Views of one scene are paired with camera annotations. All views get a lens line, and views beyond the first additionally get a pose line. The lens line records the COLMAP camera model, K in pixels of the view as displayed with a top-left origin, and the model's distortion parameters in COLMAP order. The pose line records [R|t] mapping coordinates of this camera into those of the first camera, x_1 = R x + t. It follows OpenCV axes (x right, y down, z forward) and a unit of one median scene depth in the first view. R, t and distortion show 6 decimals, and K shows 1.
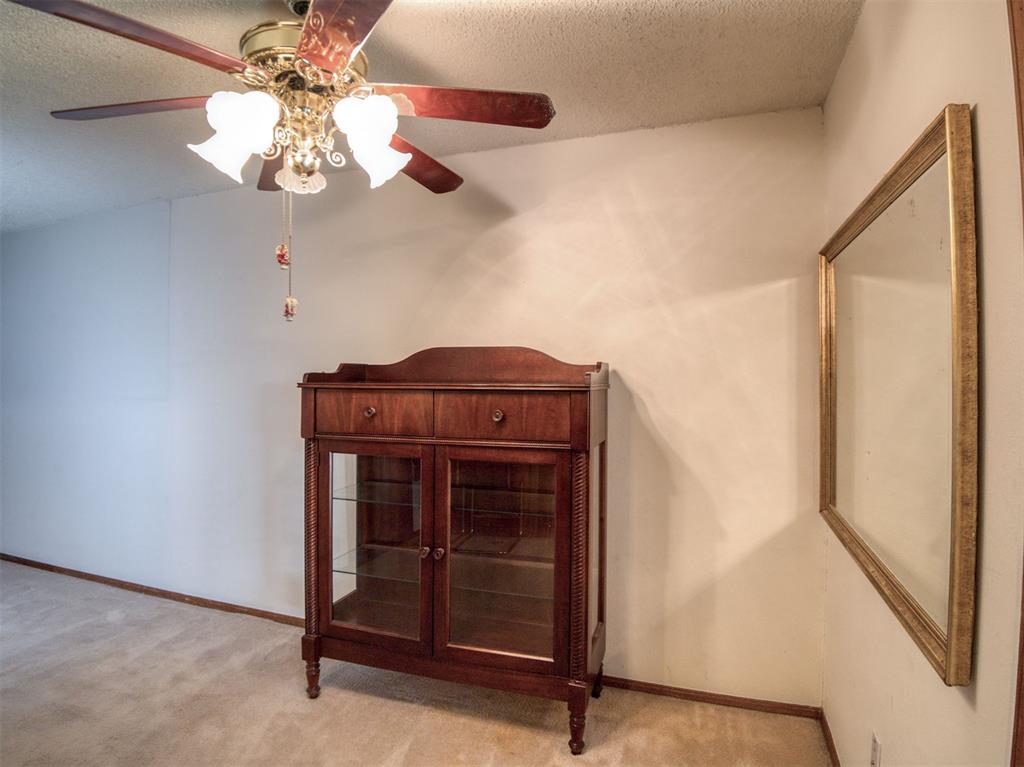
lens RADIAL K [[555.4, 0, 515.9], [0, 555.4, 377.6], [0, 0, 1]] dist [-0.049853, -0.009164]
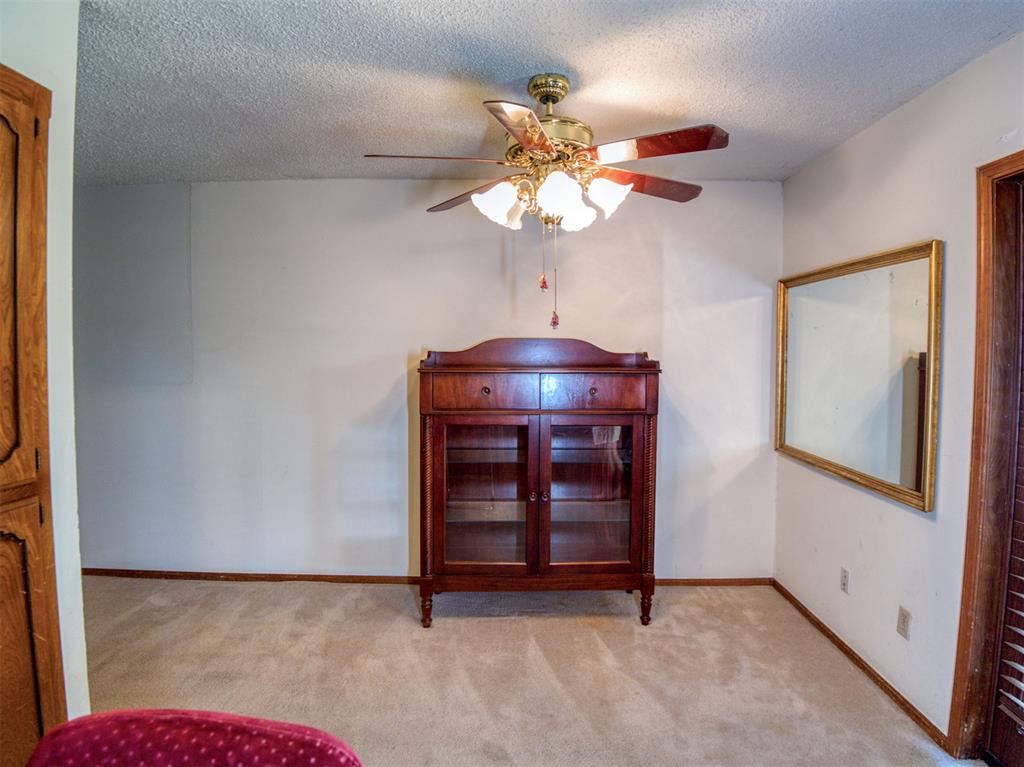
lens RADIAL K [[555.4, 0, 509.7], [0, 555.4, 380.7], [0, 0, 1]] dist [-0.049853, -0.009164]
pose [[0.949300, -0.014554, 0.314035, -0.589360], [0.000133, 0.998946, 0.045892, -0.018999], [-0.314372, -0.043523, 0.948302, -0.210548]]
